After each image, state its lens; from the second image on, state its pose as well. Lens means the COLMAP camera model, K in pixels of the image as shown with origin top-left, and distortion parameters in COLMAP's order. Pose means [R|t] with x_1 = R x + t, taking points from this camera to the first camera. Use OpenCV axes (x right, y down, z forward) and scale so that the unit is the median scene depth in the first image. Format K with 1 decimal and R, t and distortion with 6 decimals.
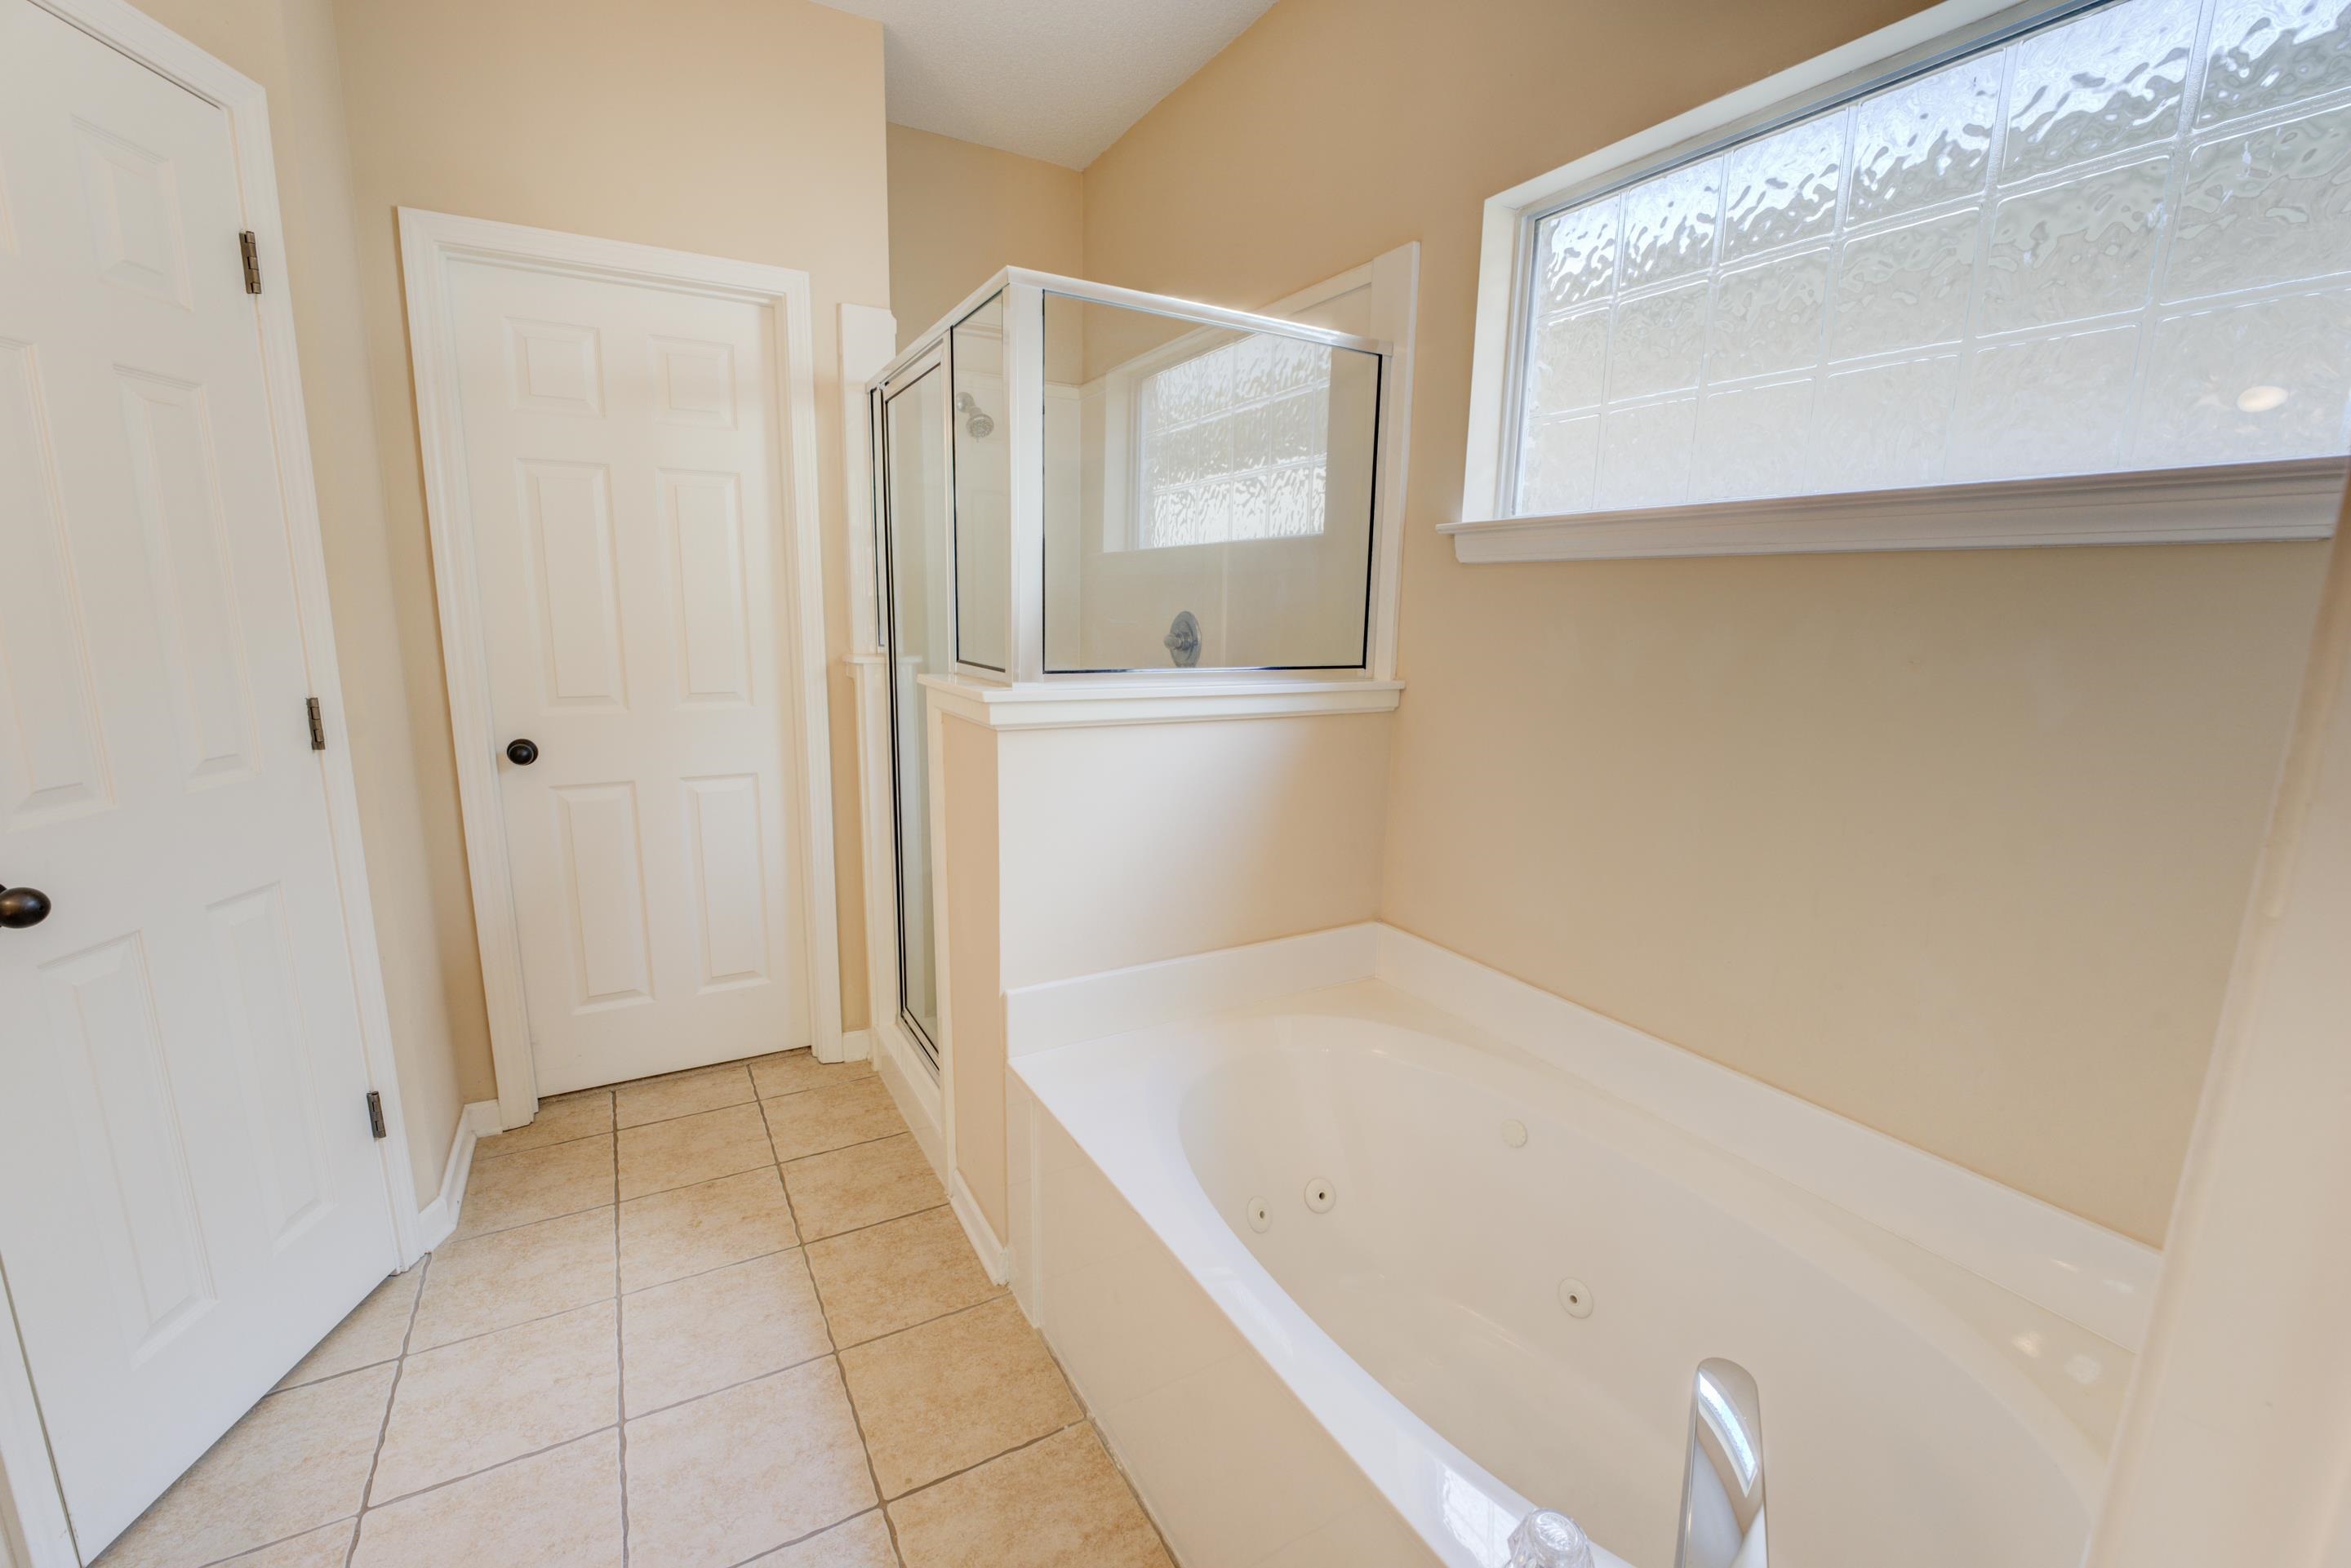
lens RADIAL K [[960.4, 0, 1152.7], [0, 960.4, 786.3], [0, 0, 1]] dist [-0.025103, 0.002679]
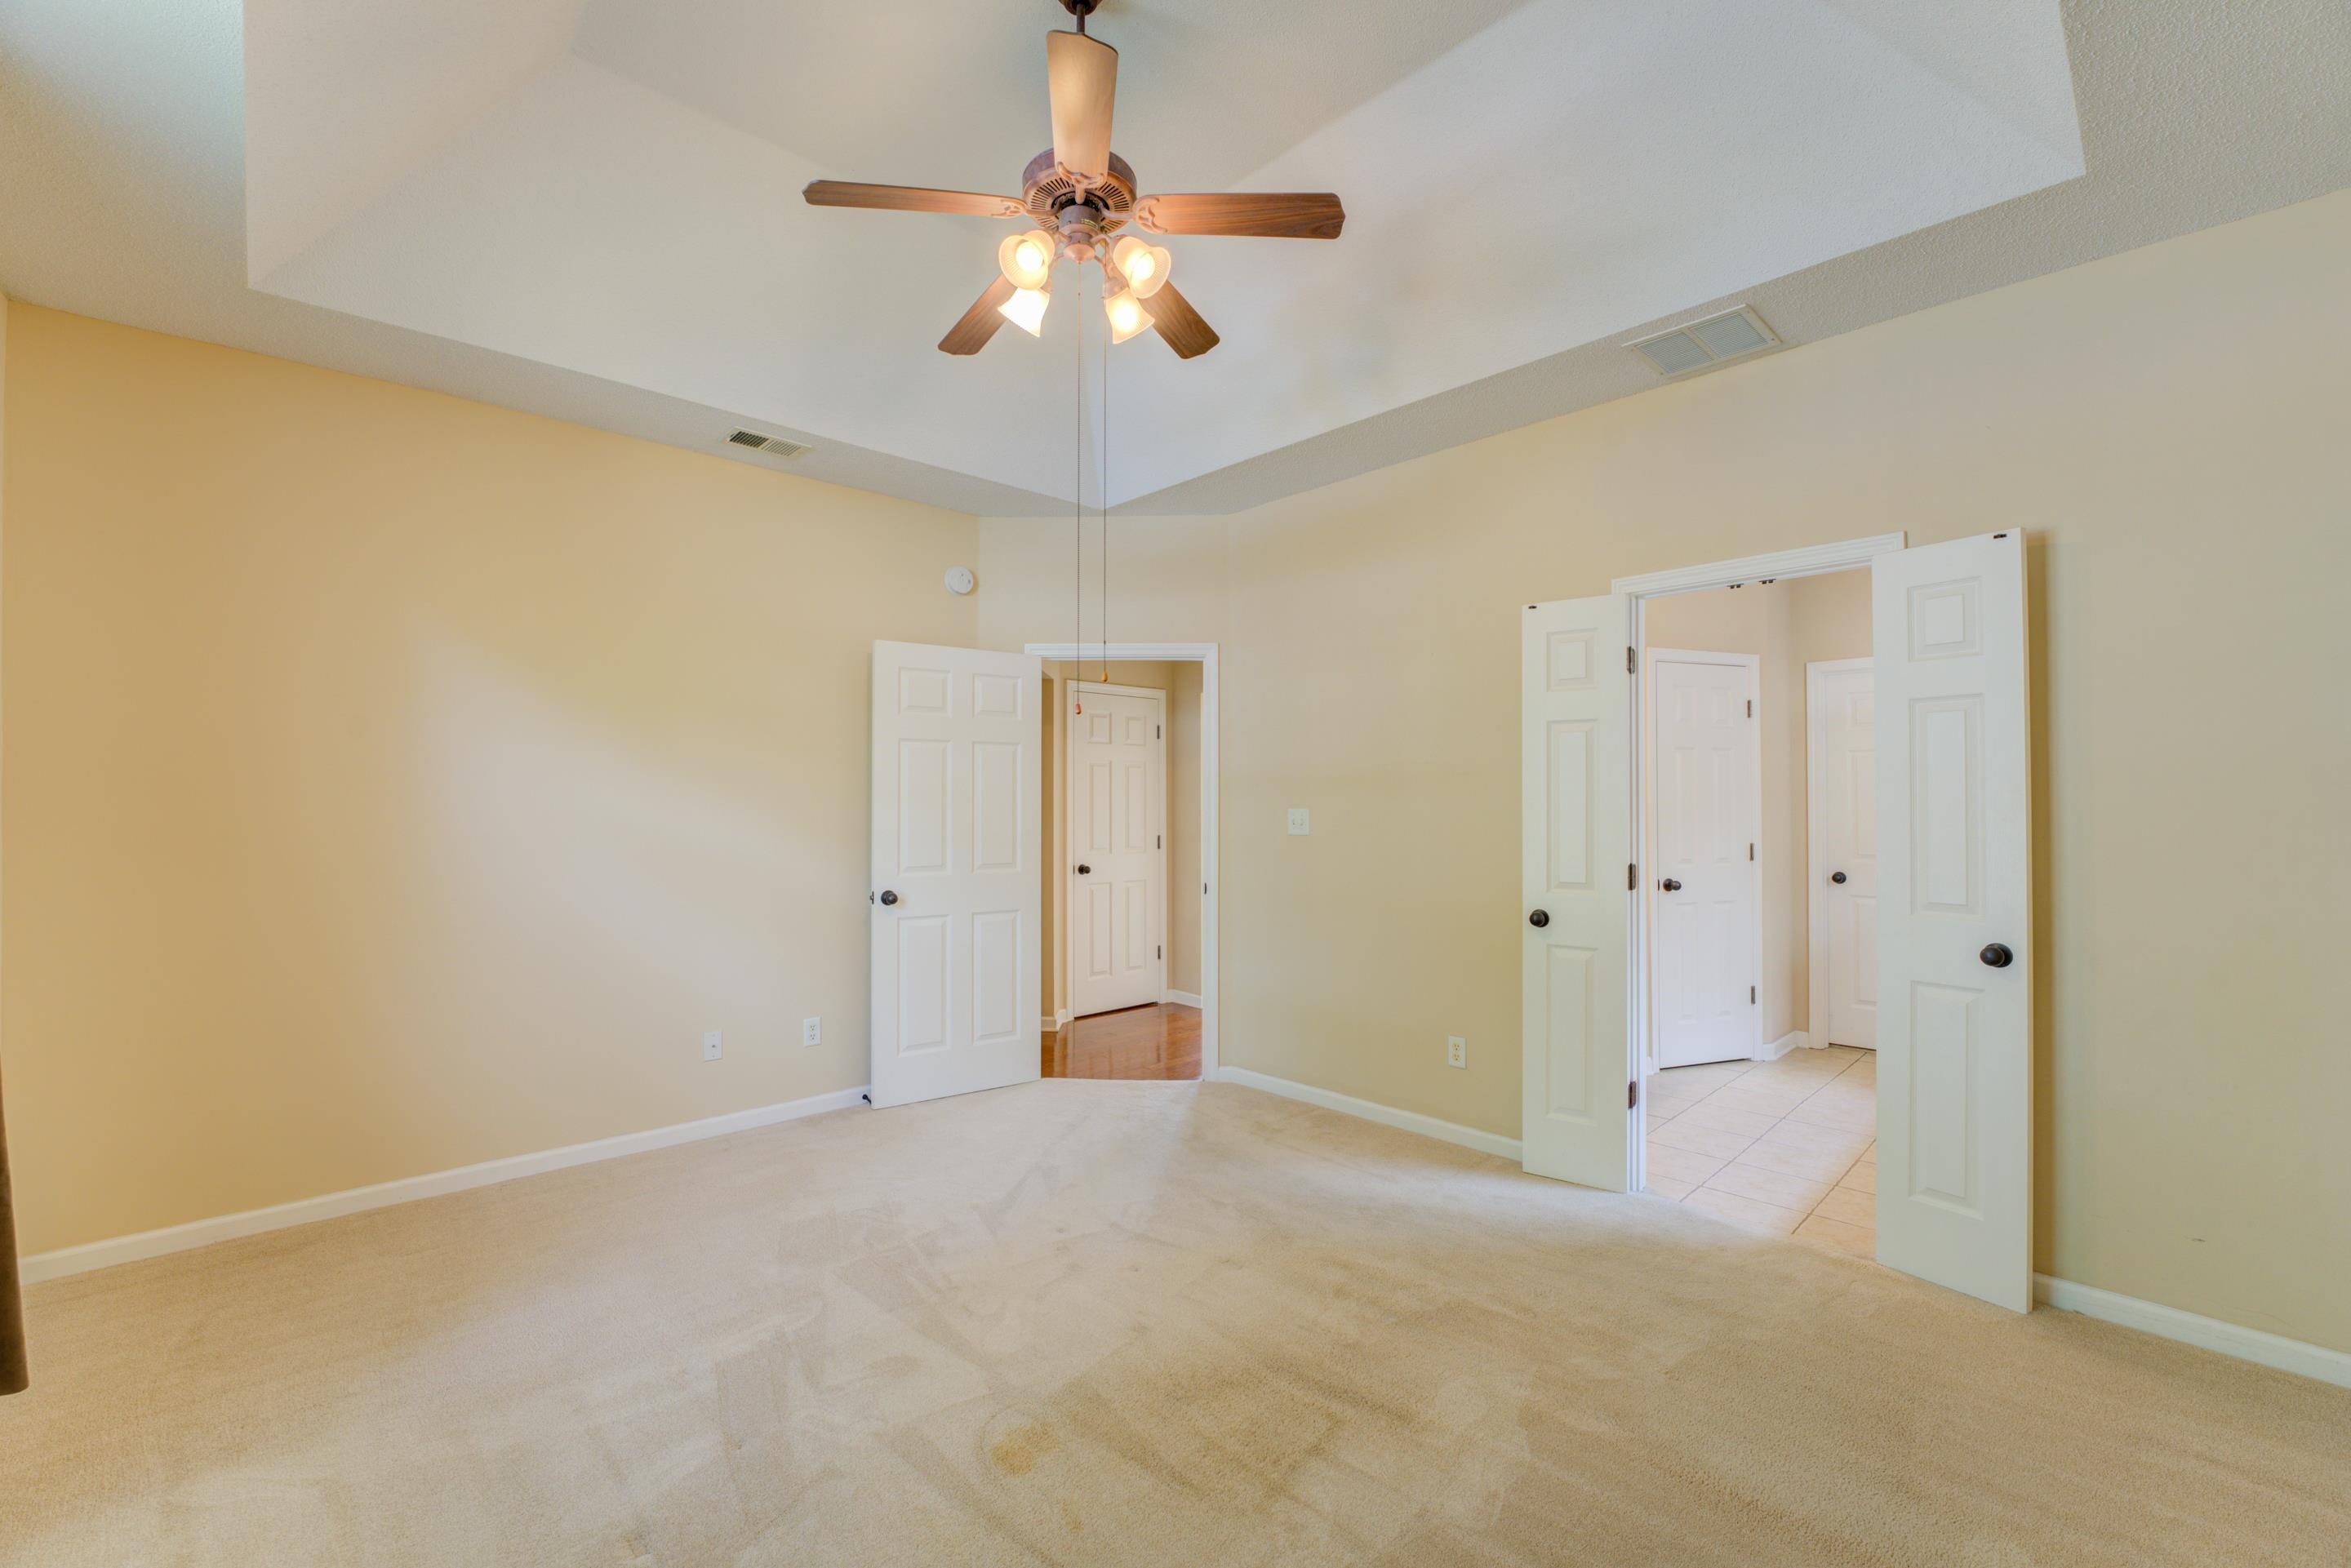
lens RADIAL K [[960.4, 0, 1166.1], [0, 960.4, 786.1], [0, 0, 1]] dist [-0.025103, 0.002679]
pose [[0.242447, -0.030018, -0.969700, 1.115660], [-0.176766, 0.981423, -0.074577, 0.197323], [0.953925, 0.189491, 0.232637, -1.059341]]
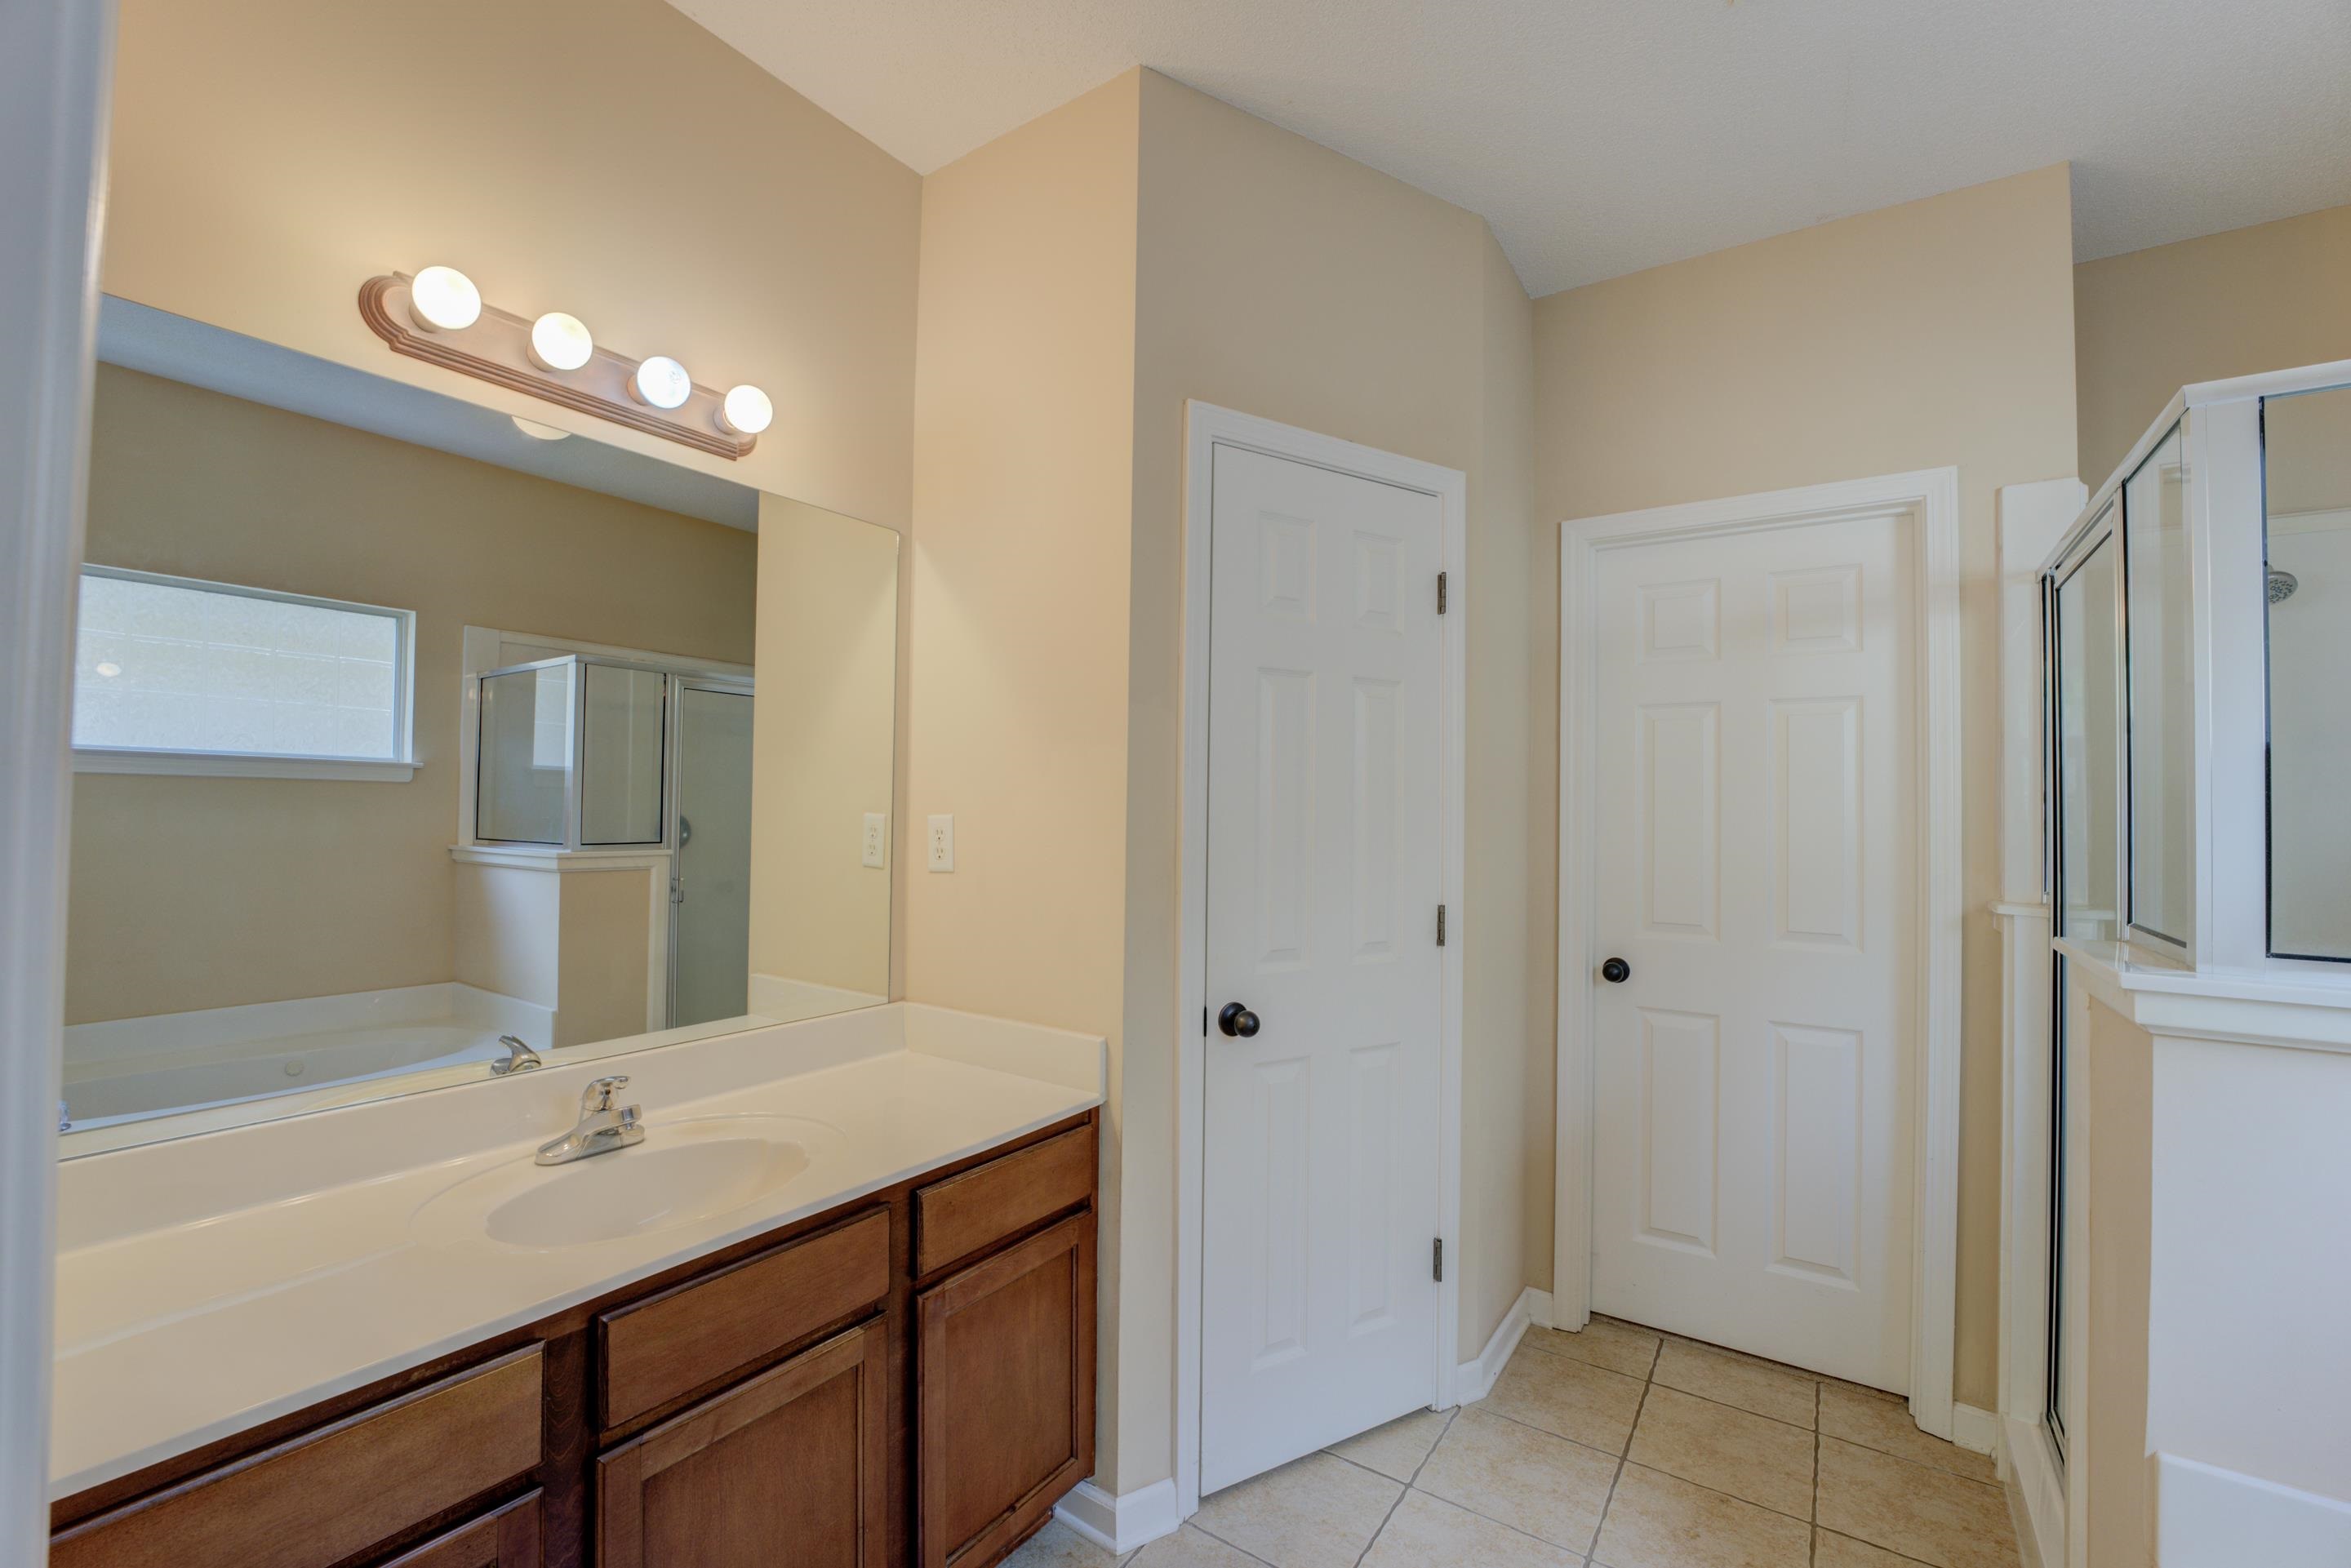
lens RADIAL K [[960.4, 0, 1181.1], [0, 960.4, 792.7], [0, 0, 1]] dist [-0.025103, 0.002679]
pose [[0.450352, -0.027233, -0.892436, 0.084082], [-0.174460, 0.977584, -0.117869, -0.019100], [0.875641, 0.208777, 0.435506, 0.059364]]
